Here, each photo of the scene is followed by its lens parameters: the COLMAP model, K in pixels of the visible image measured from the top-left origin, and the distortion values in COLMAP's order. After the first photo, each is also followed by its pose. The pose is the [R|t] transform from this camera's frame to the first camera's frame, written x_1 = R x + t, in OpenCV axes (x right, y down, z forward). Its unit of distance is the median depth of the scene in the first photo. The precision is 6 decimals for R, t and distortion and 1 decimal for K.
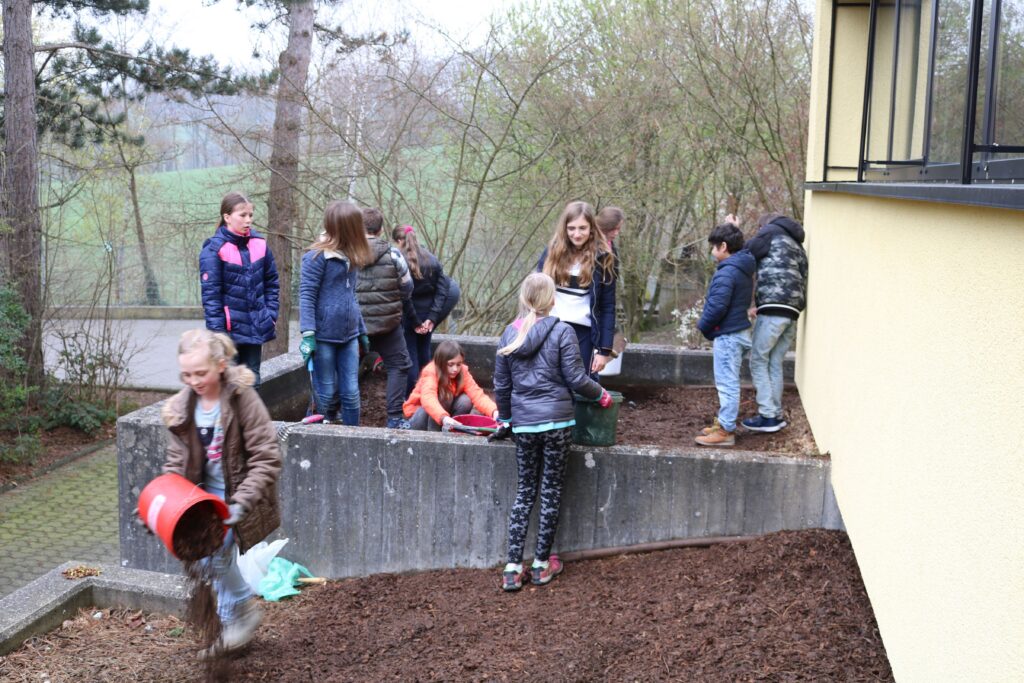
lens RADIAL K [[1217.5, 0, 499.5], [0, 1217.5, 349.7], [0, 0, 1]] dist [-0.121131, 0.158135]
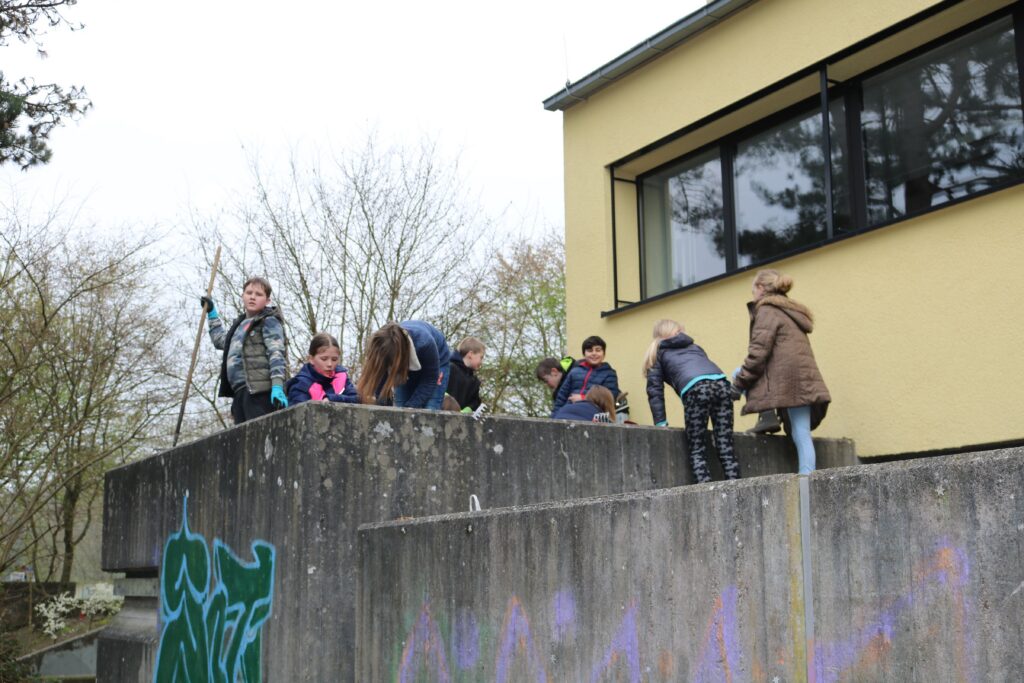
lens RADIAL K [[1217.5, 0, 499.5], [0, 1217.5, 349.7], [0, 0, 1]] dist [-0.121131, 0.158135]
pose [[0.750442, 0.092817, 0.654386, -0.790981], [0.118934, 0.954964, -0.271842, 0.277910], [-0.650147, 0.281830, 0.705607, 0.262460]]
